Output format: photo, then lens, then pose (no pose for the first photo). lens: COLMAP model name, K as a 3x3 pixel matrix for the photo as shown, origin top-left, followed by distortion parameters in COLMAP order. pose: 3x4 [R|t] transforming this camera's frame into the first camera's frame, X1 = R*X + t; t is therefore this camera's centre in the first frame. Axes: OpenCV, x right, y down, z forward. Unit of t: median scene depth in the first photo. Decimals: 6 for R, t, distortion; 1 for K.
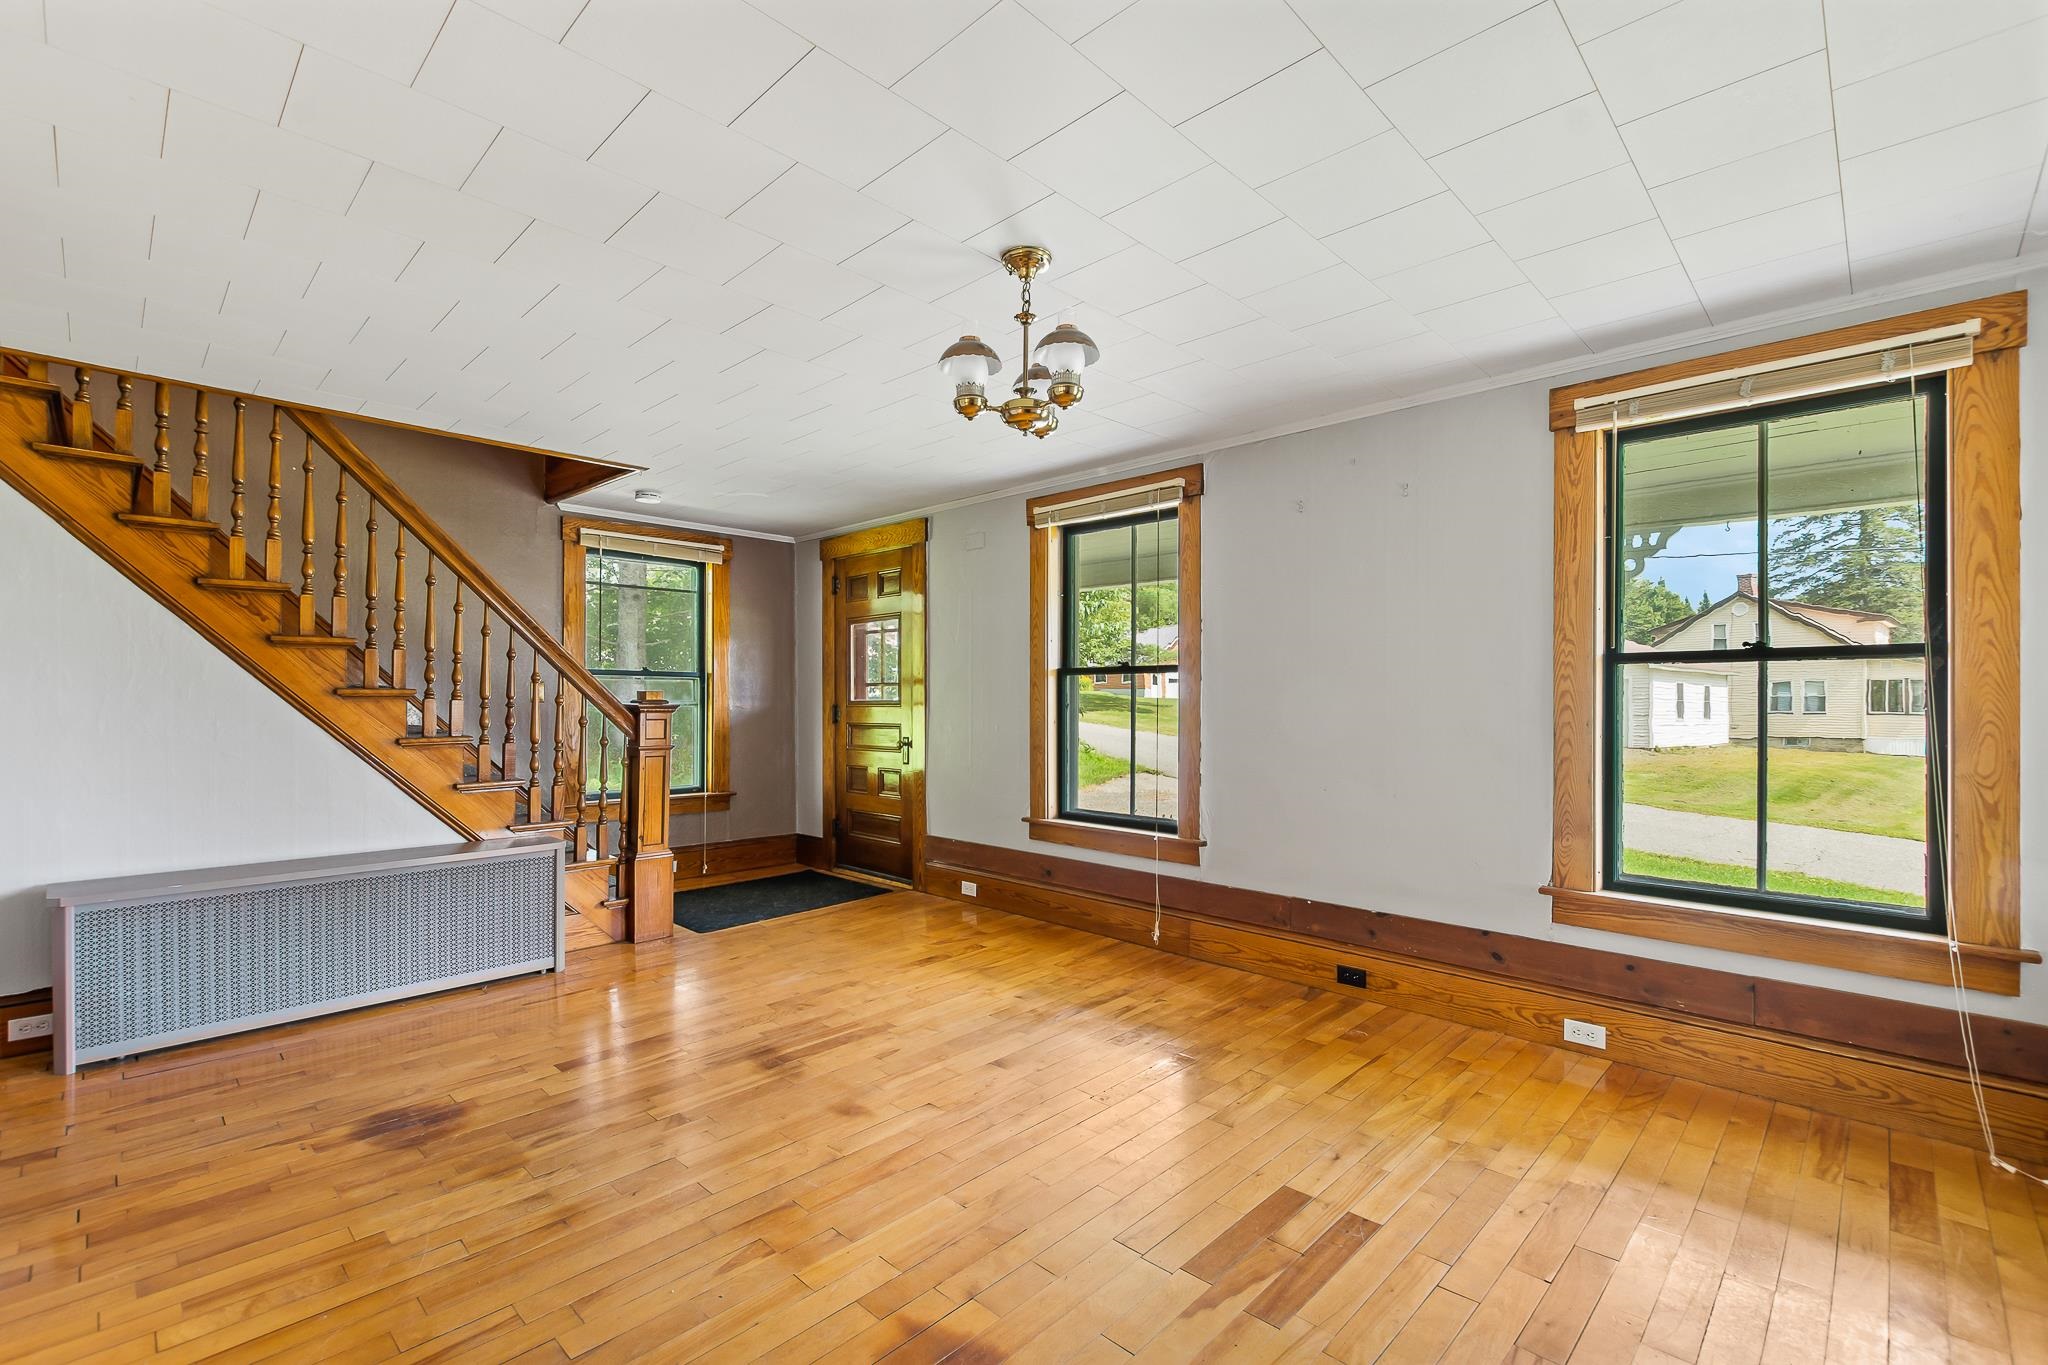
lens RADIAL K [[905.7, 0, 980.1], [0, 905.7, 705.4], [0, 0, 1]] dist [0.005842, -0.004111]
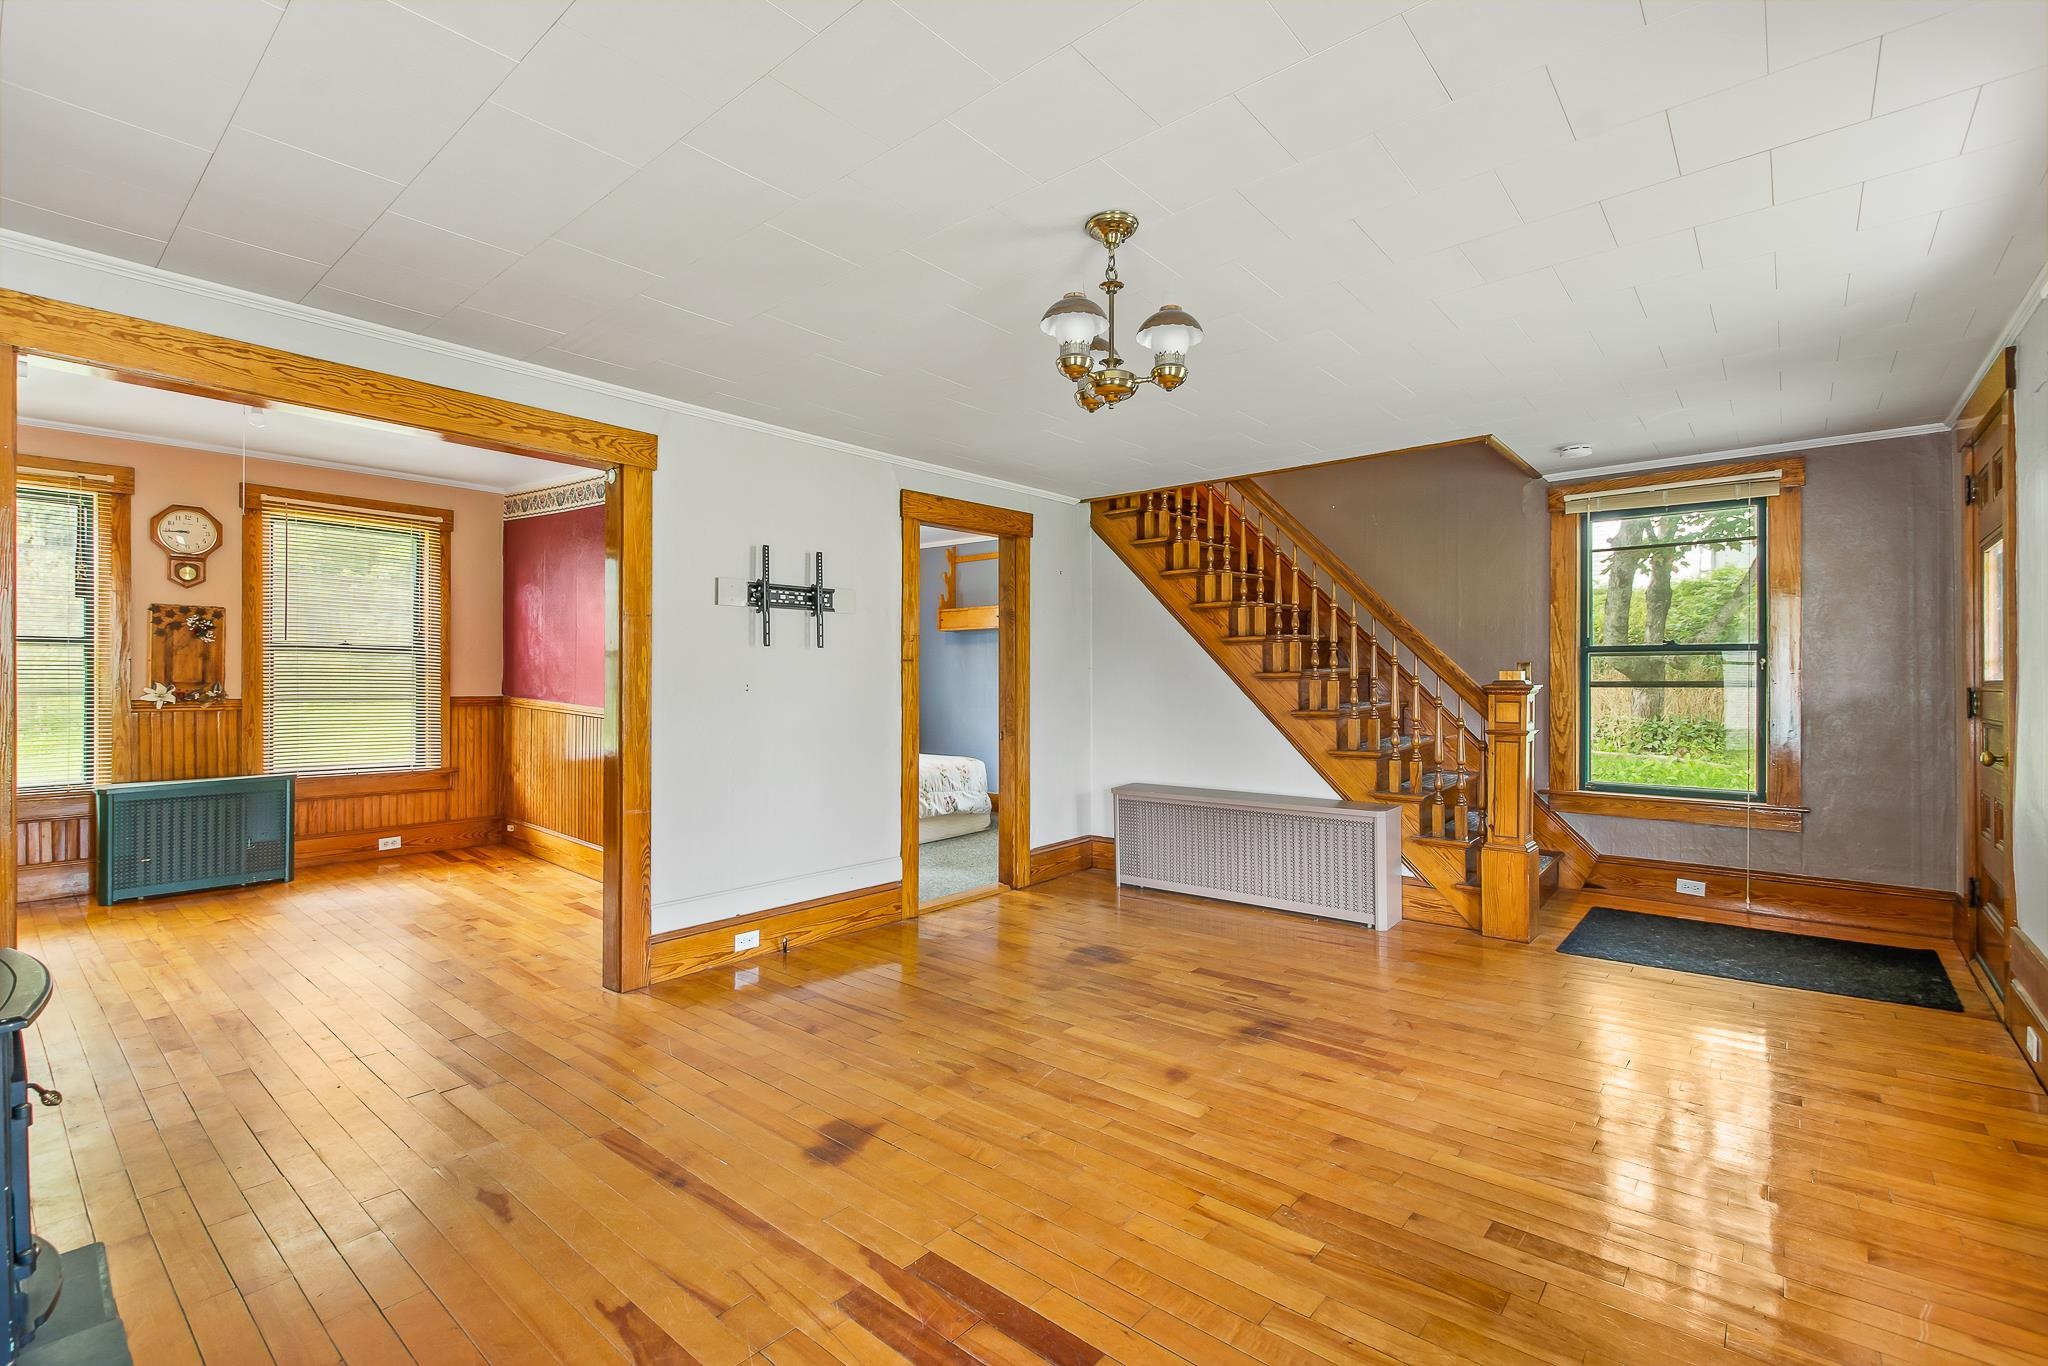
lens RADIAL K [[905.7, 0, 1018.8], [0, 905.7, 676.1], [0, 0, 1]] dist [0.005842, -0.004111]
pose [[0.076106, -0.005570, -0.997084, 0.744287], [-0.004732, 0.999971, -0.005947, -0.003352], [0.997088, 0.005171, 0.076078, 0.618116]]
